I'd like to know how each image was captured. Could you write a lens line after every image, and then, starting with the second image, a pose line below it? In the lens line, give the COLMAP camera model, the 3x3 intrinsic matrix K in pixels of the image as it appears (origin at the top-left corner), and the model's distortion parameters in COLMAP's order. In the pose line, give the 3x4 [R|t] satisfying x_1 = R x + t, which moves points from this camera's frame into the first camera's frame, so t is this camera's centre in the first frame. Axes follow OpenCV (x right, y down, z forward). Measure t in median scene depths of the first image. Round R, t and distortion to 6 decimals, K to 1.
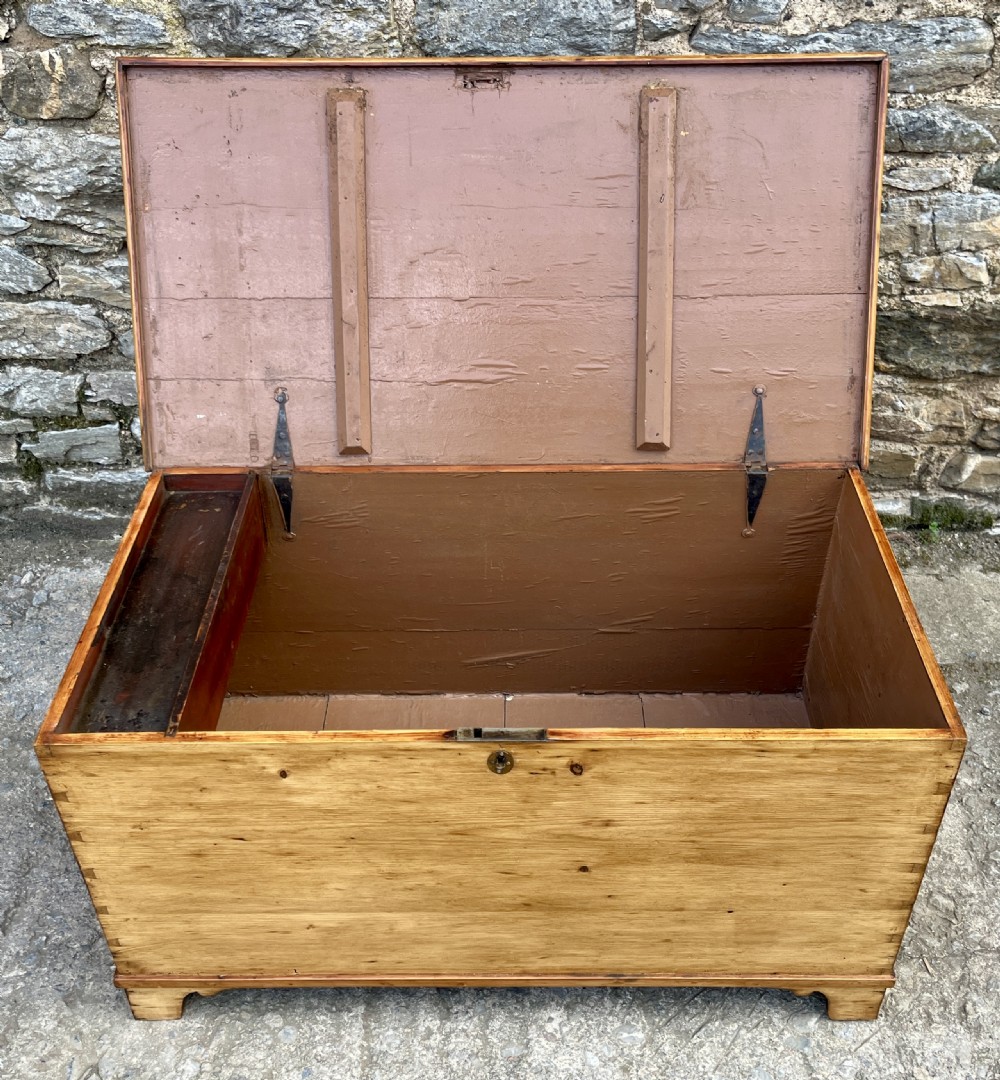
lens RADIAL K [[1211.2, 0, 509.5], [0, 1211.2, 547.0], [0, 0, 1]] dist [0.032871, 0.000000]
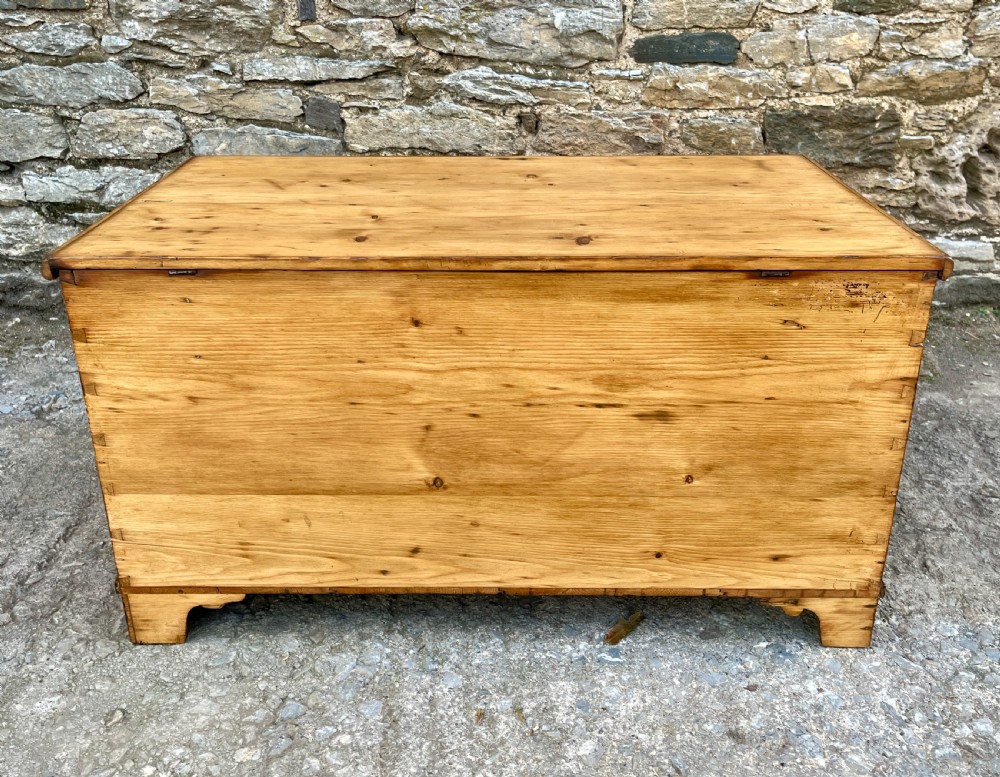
lens RADIAL K [[949.2, 0, 488.2], [0, 949.2, 322.7], [0, 0, 1]] dist [0.031044, 0.000000]
pose [[0.999338, -0.014262, 0.033479, -0.054865], [0.023143, 0.959058, -0.282262, 0.387530], [-0.028083, 0.282850, 0.958753, 0.097271]]
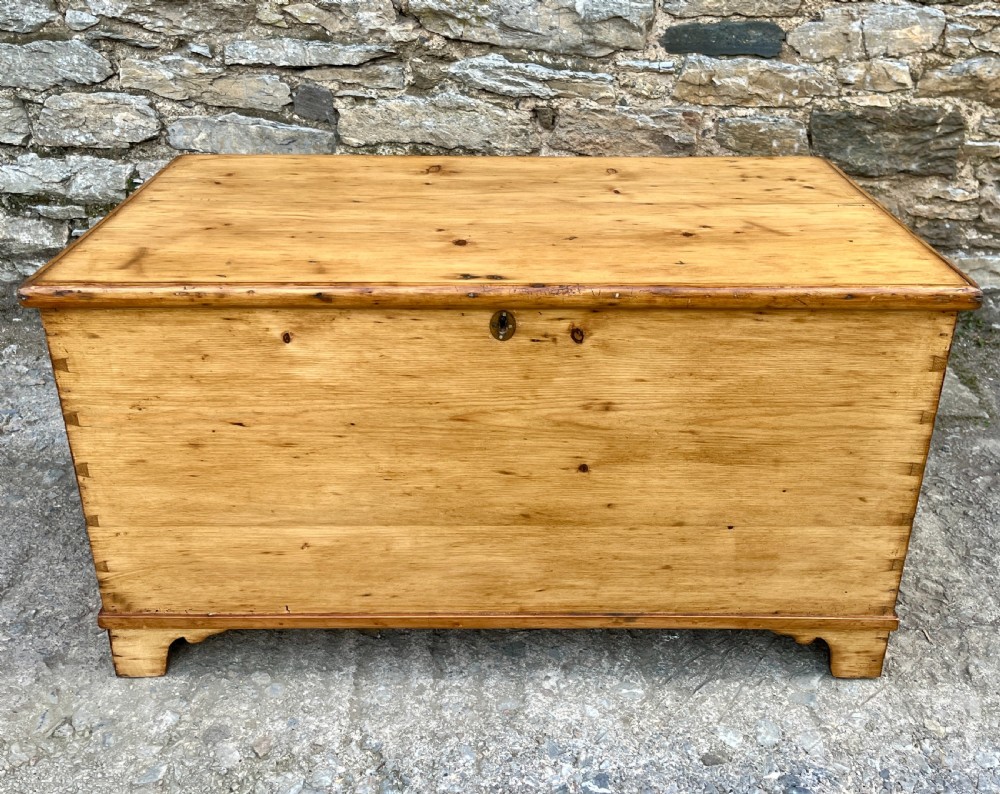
lens RADIAL K [[991.7, 0, 513.5], [0, 991.7, 310.6], [0, 0, 1]] dist [0.028340, 0.000000]
pose [[0.999769, 0.010665, 0.018672, -0.010830], [-0.005806, 0.969971, -0.243152, 0.282841], [-0.020704, 0.242987, 0.969809, 0.150136]]
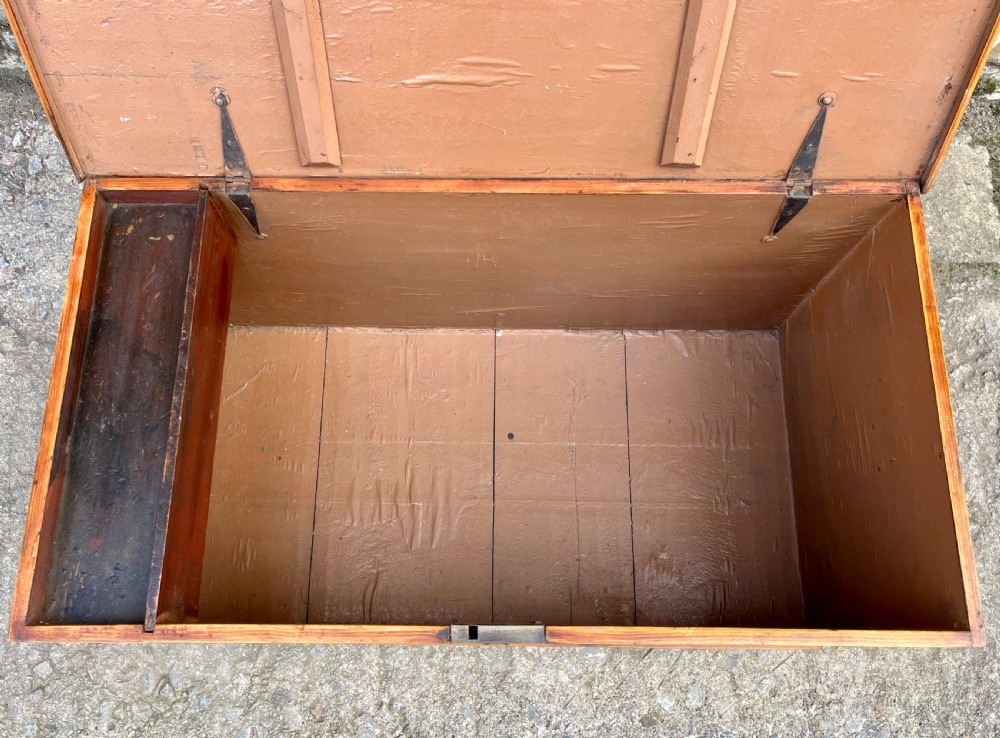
lens RADIAL K [[815.5, 0, 489.6], [0, 815.5, 407.4], [0, 0, 1]] dist [0.052161, -0.065385]
pose [[0.999935, 0.009085, 0.006852, -0.014824], [-0.011378, 0.804767, 0.593481, -0.281319], [-0.000123, -0.593521, 0.804819, 0.448809]]
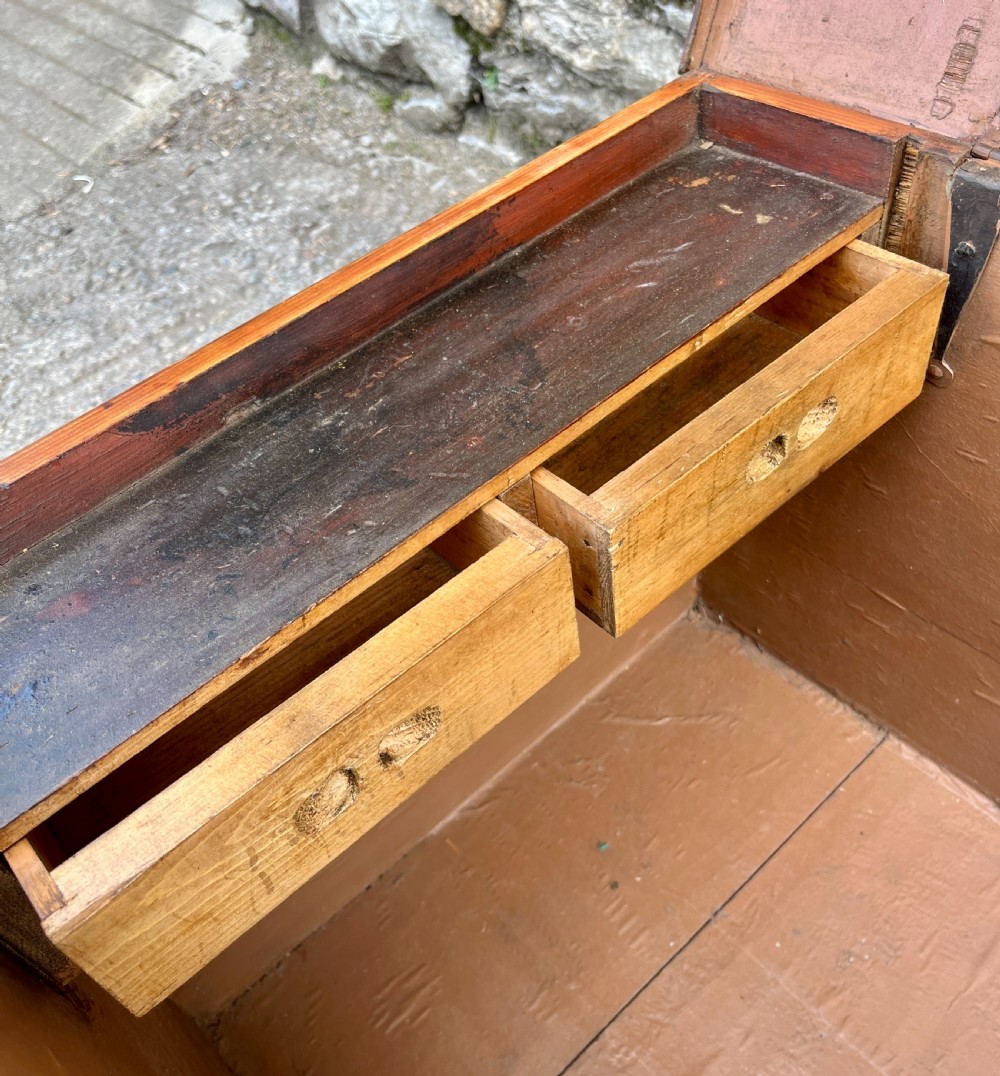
lens RADIAL K [[1029.2, 0, 502.3], [0, 1029.2, 587.9], [0, 0, 1]] dist [0.018137, 0.000000]
pose [[0.664342, 0.508020, -0.548238, -0.069200], [-0.347504, 0.859339, 0.375203, -0.024609], [0.661733, -0.058748, 0.747435, 0.708095]]
